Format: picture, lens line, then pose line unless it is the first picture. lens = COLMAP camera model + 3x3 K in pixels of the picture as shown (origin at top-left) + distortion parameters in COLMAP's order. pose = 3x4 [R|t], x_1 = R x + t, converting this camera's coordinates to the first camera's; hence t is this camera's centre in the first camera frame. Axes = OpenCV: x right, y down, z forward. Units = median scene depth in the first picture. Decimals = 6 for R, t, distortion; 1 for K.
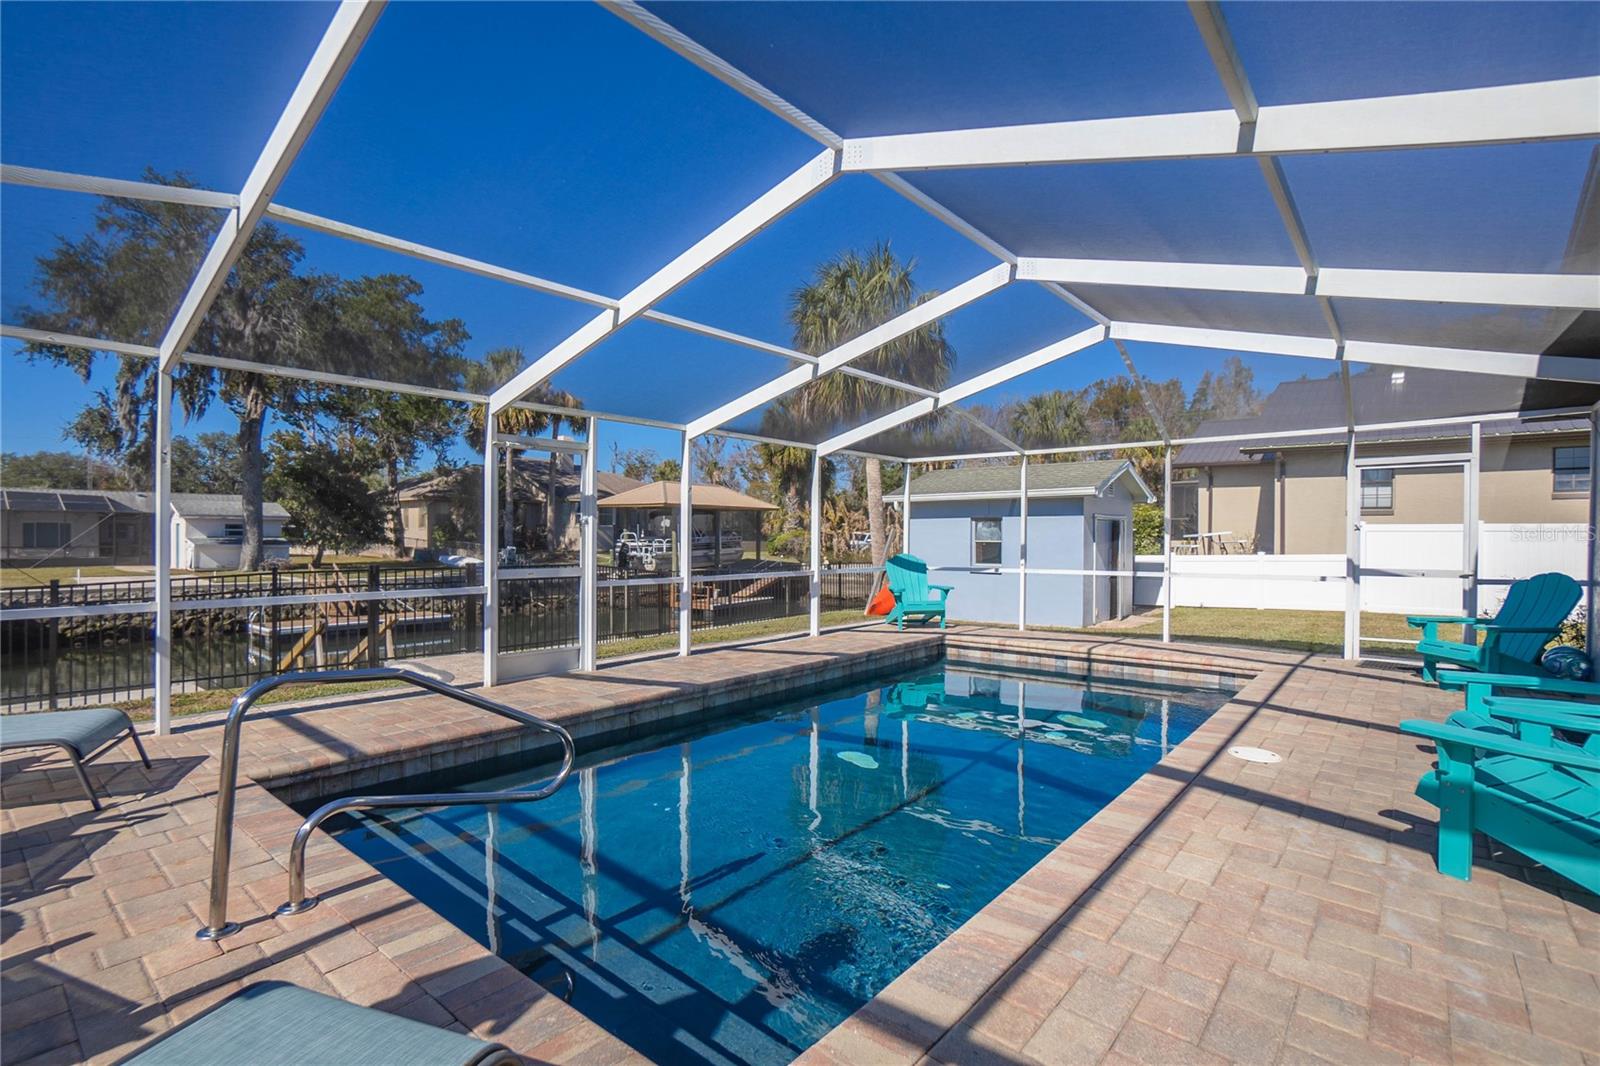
lens RADIAL K [[764.9, 0, 791.5], [0, 764.9, 536.4], [0, 0, 1]] dist [-0.029795, 0.006752]
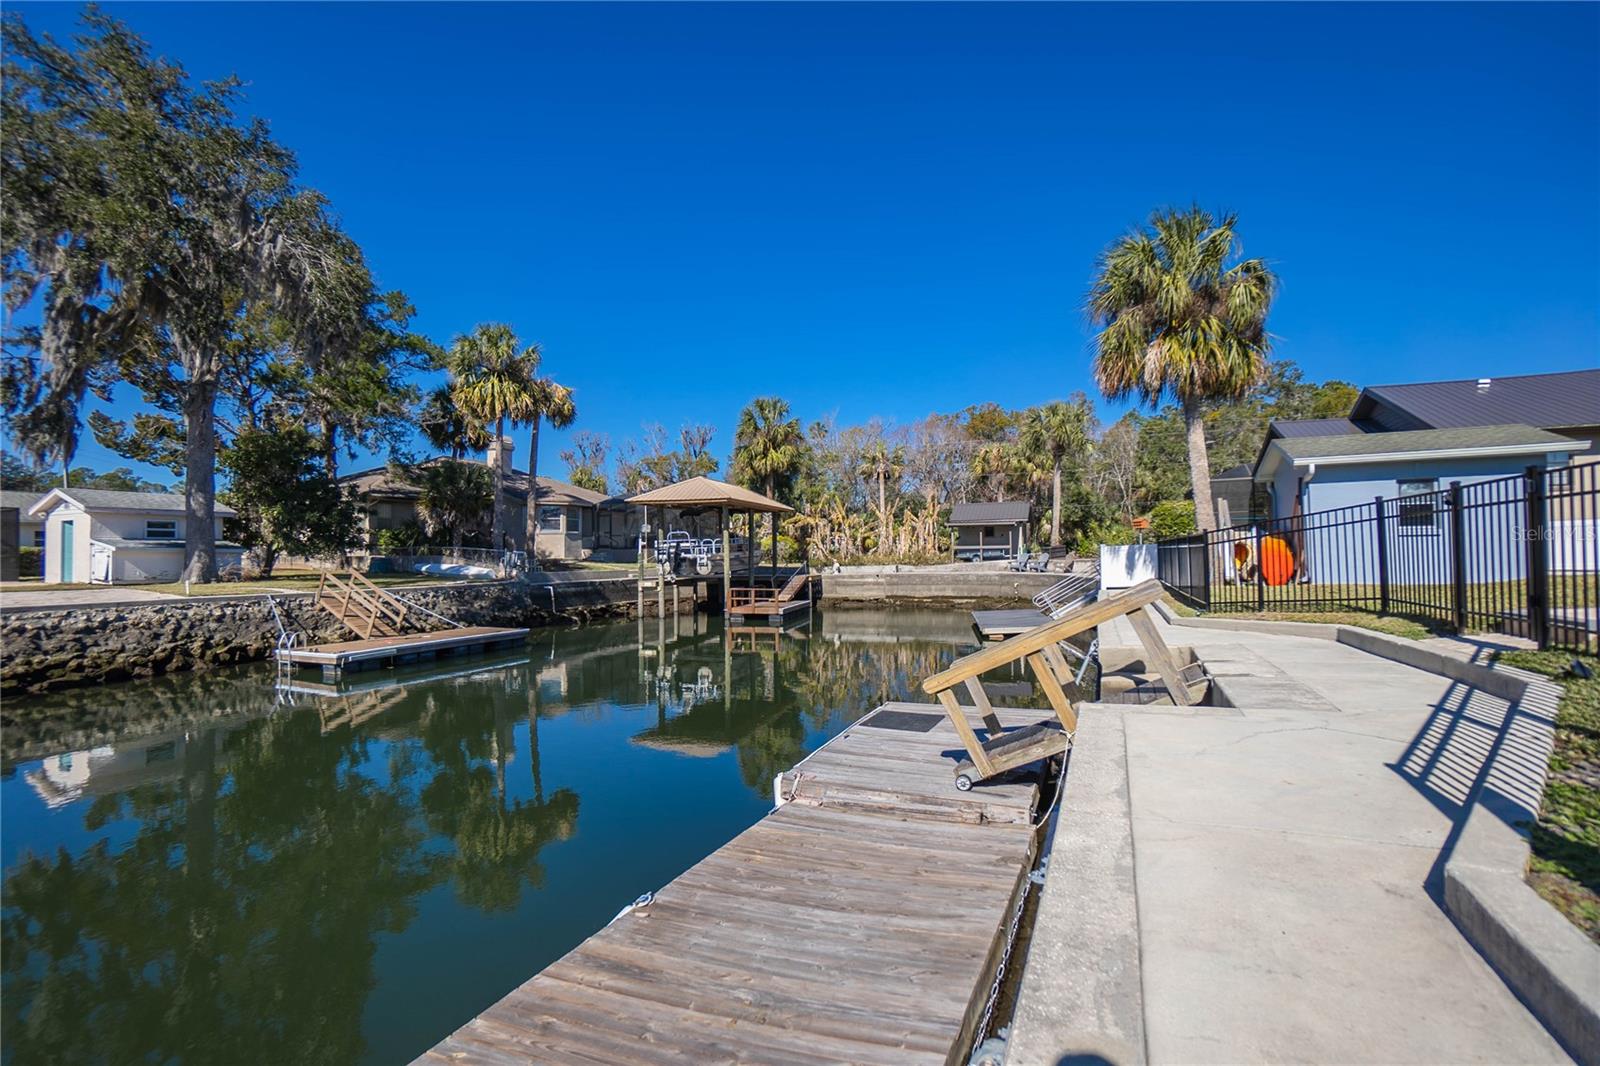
lens RADIAL K [[710.7, 0, 791.8], [0, 710.7, 538.3], [0, 0, 1]] dist [-0.056313, 0.019584]
pose [[0.958891, -0.008206, 0.283657, -0.325159], [0.015834, 0.999572, -0.024612, 0.025533], [-0.283333, 0.028092, 0.958610, 0.169063]]
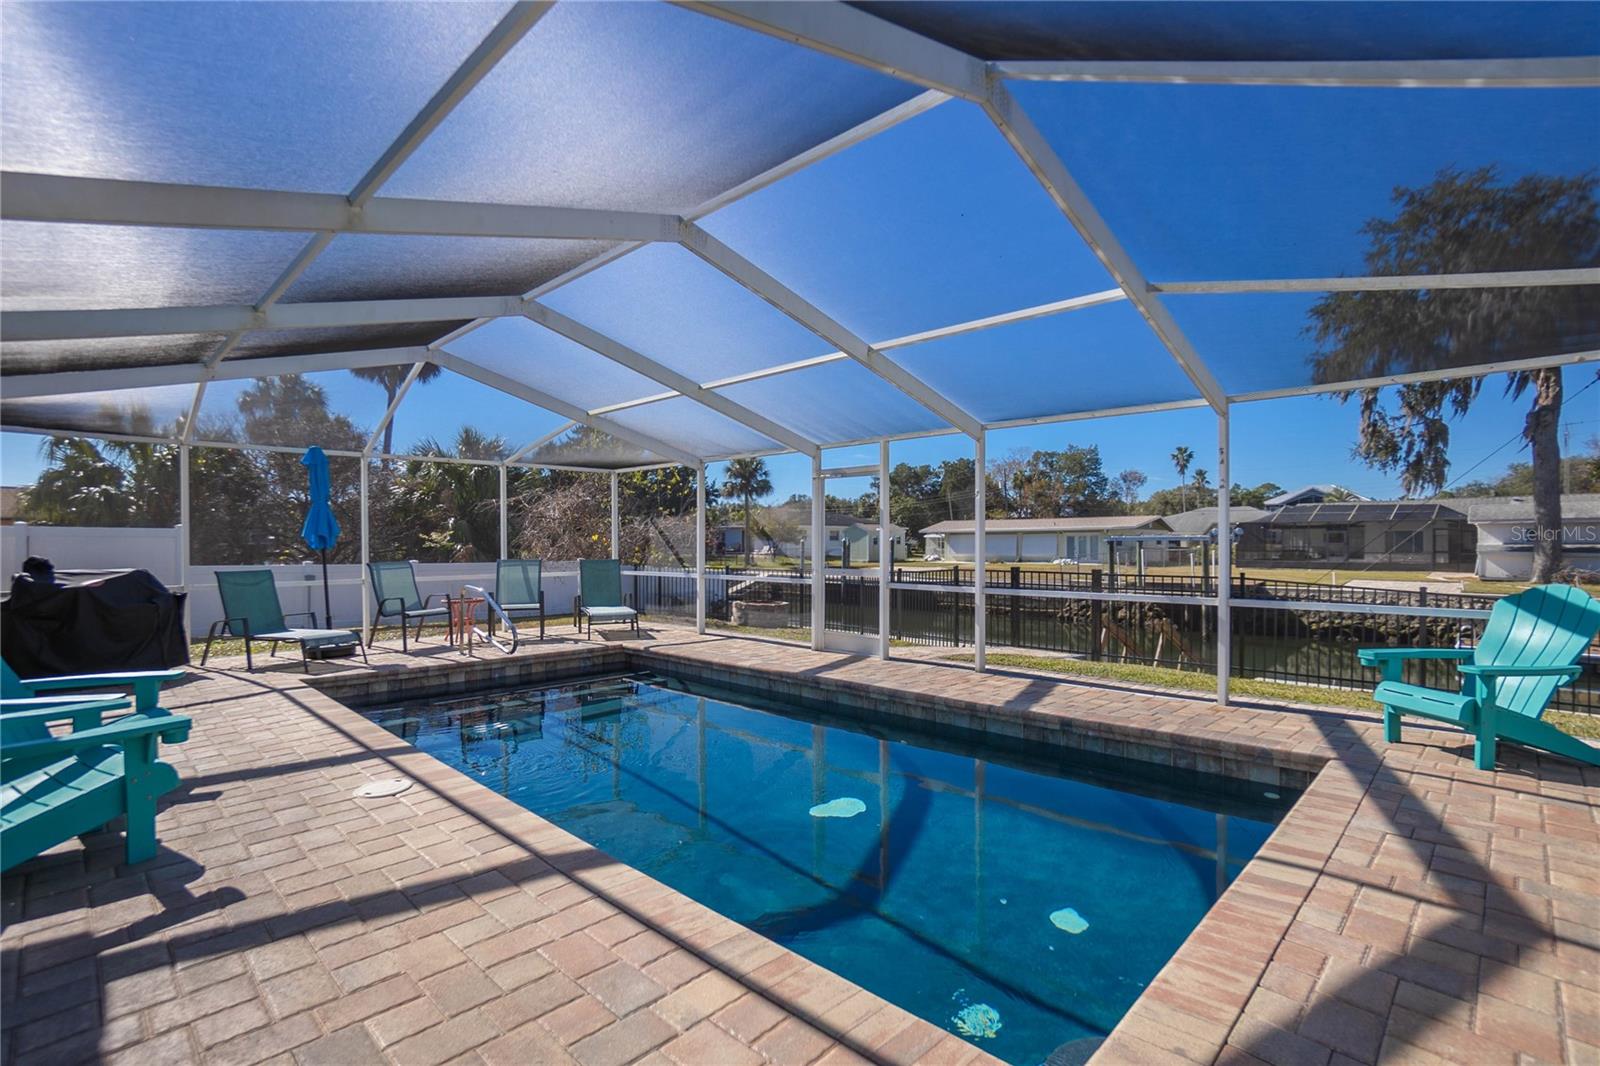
lens RADIAL K [[764.9, 0, 796.5], [0, 764.9, 533.3], [0, 0, 1]] dist [-0.029795, 0.006752]
pose [[-0.065686, -0.015591, -0.997719, 0.181262], [0.002505, 0.999872, -0.015789, 0.000810], [0.997837, -0.003537, -0.065638, 0.189228]]
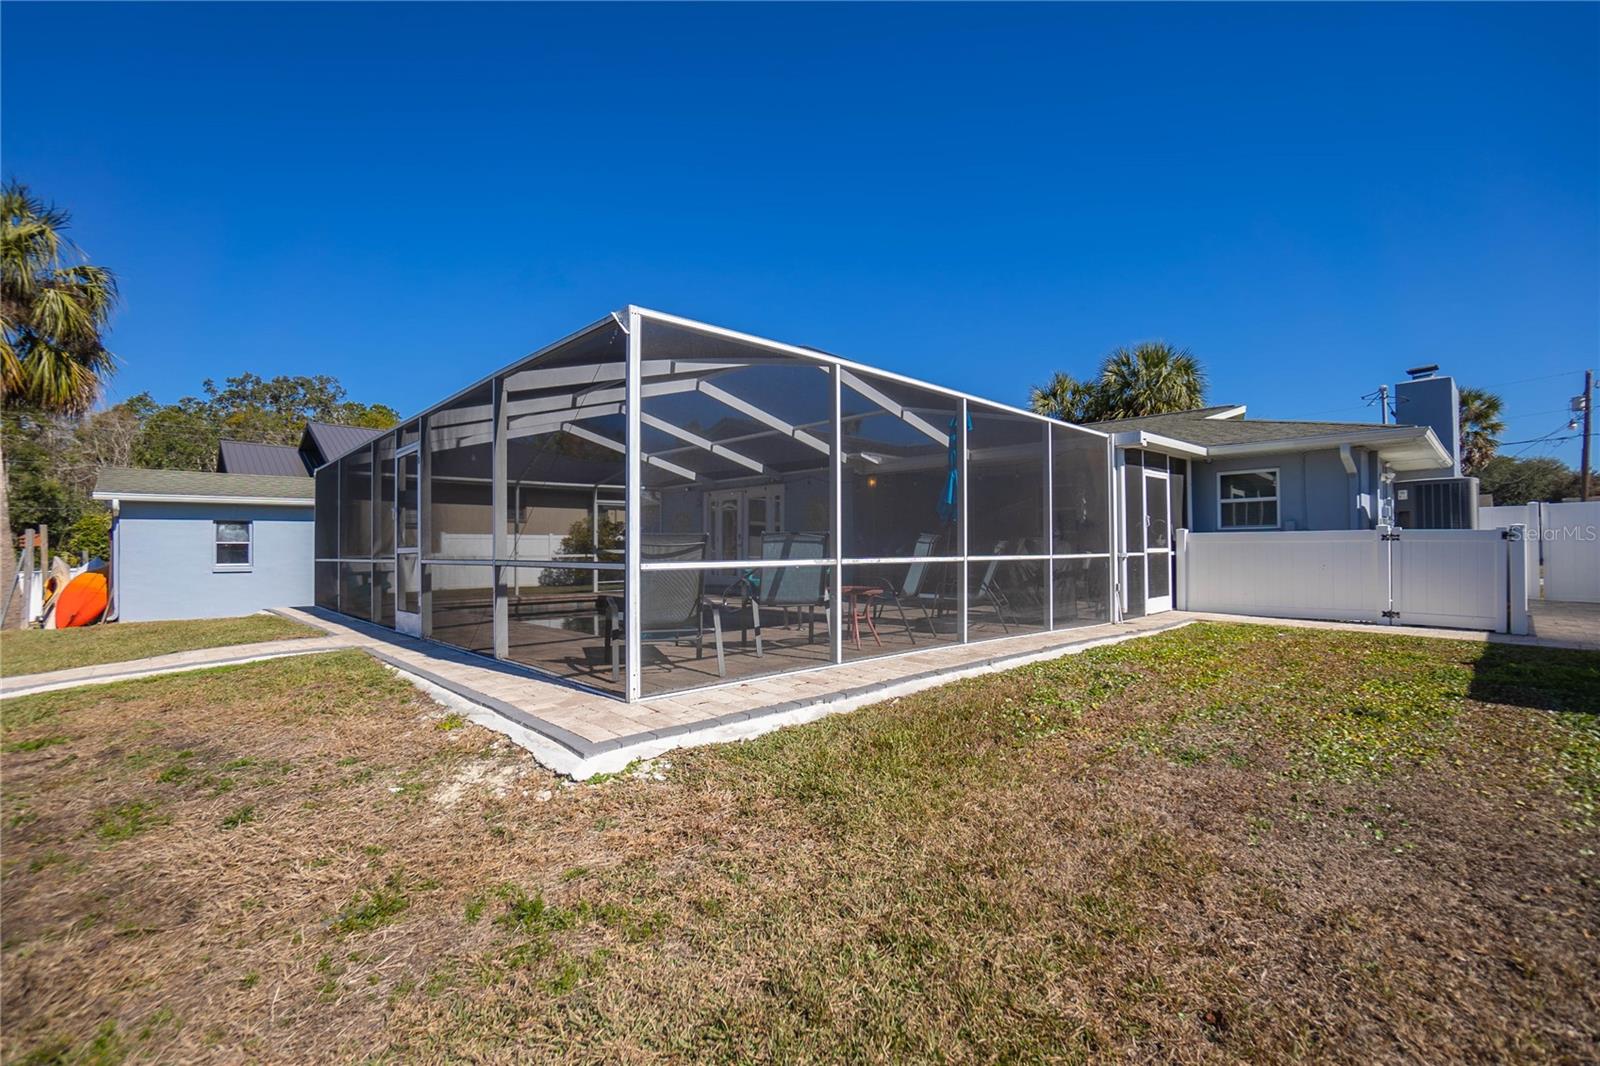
lens RADIAL K [[710.7, 0, 800.2], [0, 710.7, 546.8], [0, 0, 1]] dist [-0.056313, 0.019584]
pose [[0.115352, 0.002226, 0.993322, -0.262497], [0.008799, 0.999956, -0.003263, 0.009442], [-0.993286, 0.009116, 0.115328, 0.045395]]
